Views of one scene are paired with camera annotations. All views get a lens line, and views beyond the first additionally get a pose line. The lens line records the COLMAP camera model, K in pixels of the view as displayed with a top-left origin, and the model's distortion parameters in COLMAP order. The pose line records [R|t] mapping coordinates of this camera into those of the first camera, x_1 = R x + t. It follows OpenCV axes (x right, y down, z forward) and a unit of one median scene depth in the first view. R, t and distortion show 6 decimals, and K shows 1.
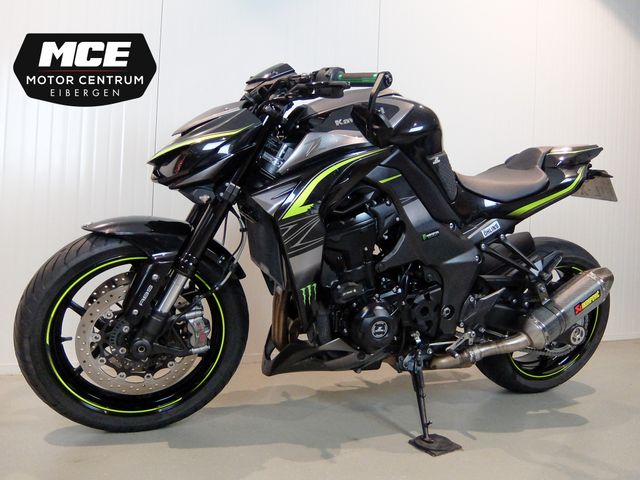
lens RADIAL K [[476.5, 0, 320.0], [0, 476.5, 240.0], [0, 0, 1]] dist [-0.022915, -0.004013]
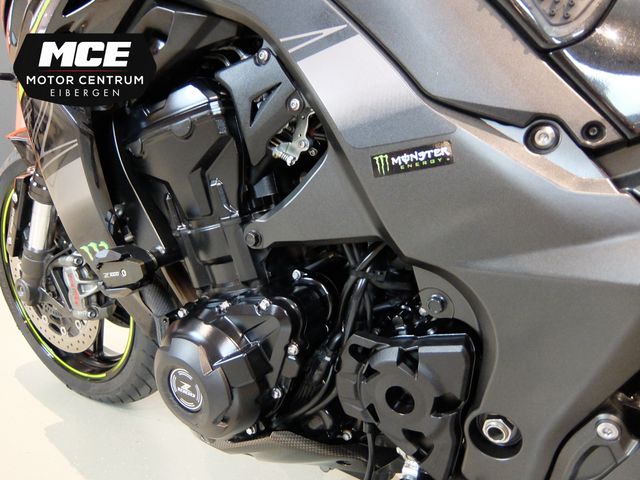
lens RADIAL K [[476.5, 0, 320.0], [0, 476.5, 240.0], [0, 0, 1]] dist [-0.022915, -0.004013]
pose [[0.607776, 0.149403, -0.779927, 0.461015], [-0.107631, 0.988578, 0.105499, 0.014480], [0.786780, 0.019824, 0.616915, 0.819693]]
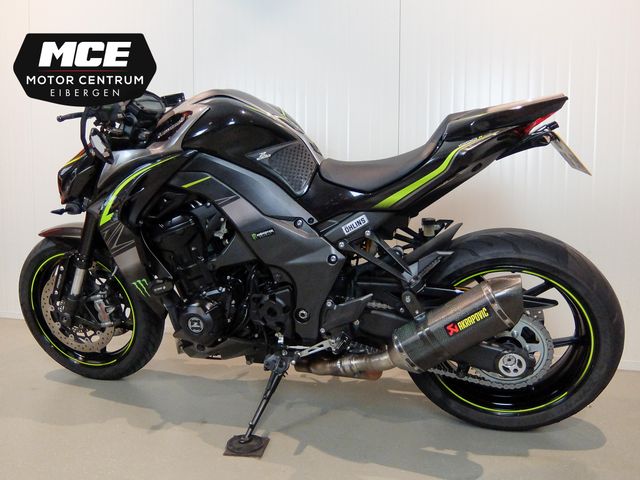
lens RADIAL K [[476.5, 0, 320.0], [0, 476.5, 240.0], [0, 0, 1]] dist [-0.022915, -0.004013]
pose [[0.801086, 0.007306, -0.598504, 0.953767], [0.027061, 0.998461, 0.048409, -0.044557], [0.597937, -0.054976, 0.799656, 0.316218]]
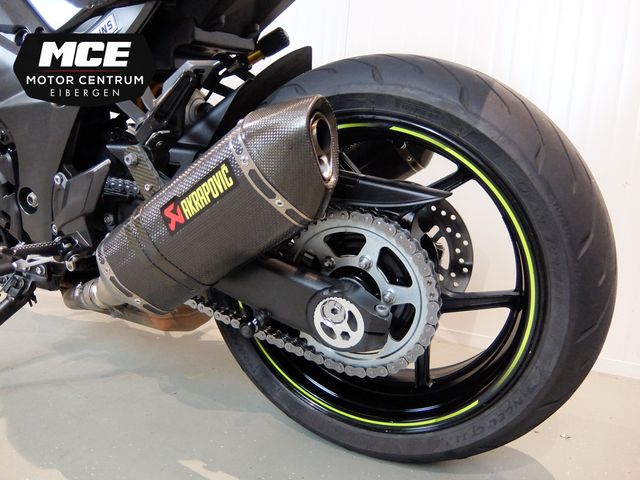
lens RADIAL K [[476.5, 0, 320.0], [0, 476.5, 240.0], [0, 0, 1]] dist [-0.022915, -0.004013]
pose [[0.690547, 0.101027, -0.716198, 0.993987], [-0.059522, 0.994776, 0.082933, 0.147265], [0.720835, -0.014640, 0.692953, 0.964742]]
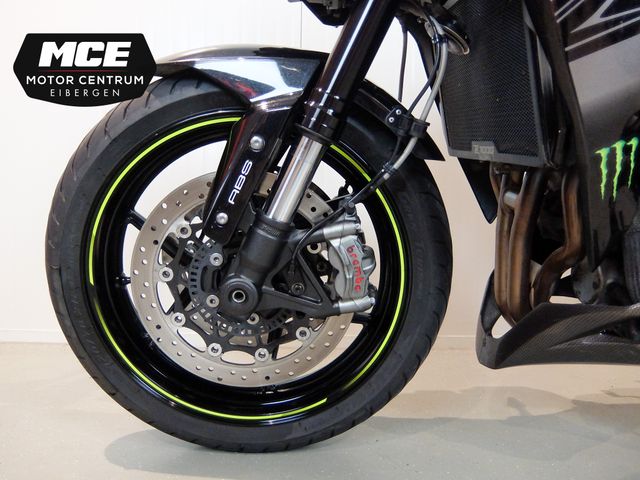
lens RADIAL K [[487.9, 0, 305.0], [0, 487.9, 230.4], [0, 0, 1]] dist [-0.024957, -0.003873]
pose [[0.927555, -0.028907, -0.372567, -0.108076], [0.031930, 0.999488, 0.001944, 0.146780], [0.372320, -0.013699, 0.928003, 0.498973]]
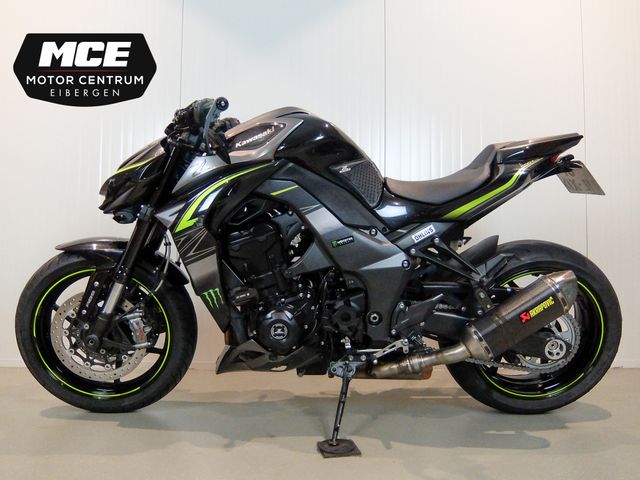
lens RADIAL K [[476.5, 0, 320.0], [0, 476.5, 240.0], [0, 0, 1]] dist [-0.022915, -0.004013]
pose [[0.940198, -0.047024, -0.337368, 0.564041], [0.030181, 0.998030, -0.055001, 0.043363], [0.339289, 0.041529, 0.939765, 0.018659]]
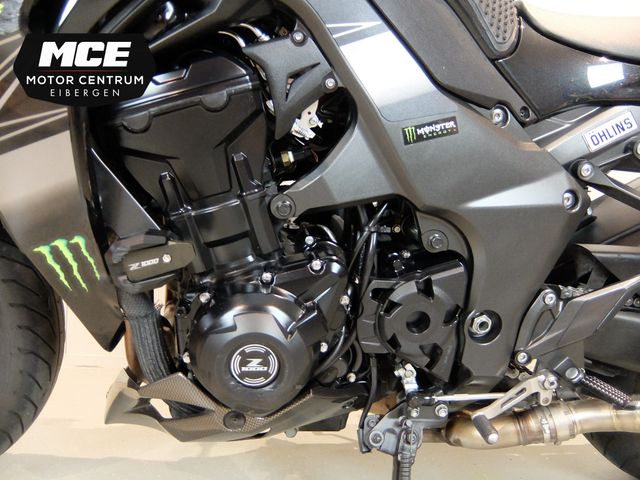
lens RADIAL K [[483.3, 0, 322.9], [0, 483.3, 237.5], [0, 0, 1]] dist [-0.026860, -0.032563]
pose [[0.967477, 0.027973, -0.251408, 0.263779], [-0.019928, 0.999206, 0.034492, 0.069425], [0.252173, -0.028360, 0.967266, 0.625764]]
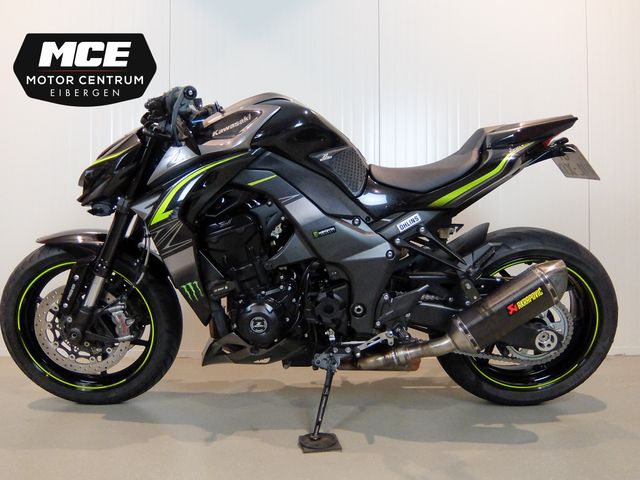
lens RADIAL K [[476.5, 0, 320.0], [0, 476.5, 240.0], [0, 0, 1]] dist [-0.022915, -0.004013]
pose [[0.930635, -0.043593, -0.363343, 0.619982], [0.039678, 0.999046, -0.018236, 0.025254], [0.363791, 0.002554, 0.931477, 0.071336]]
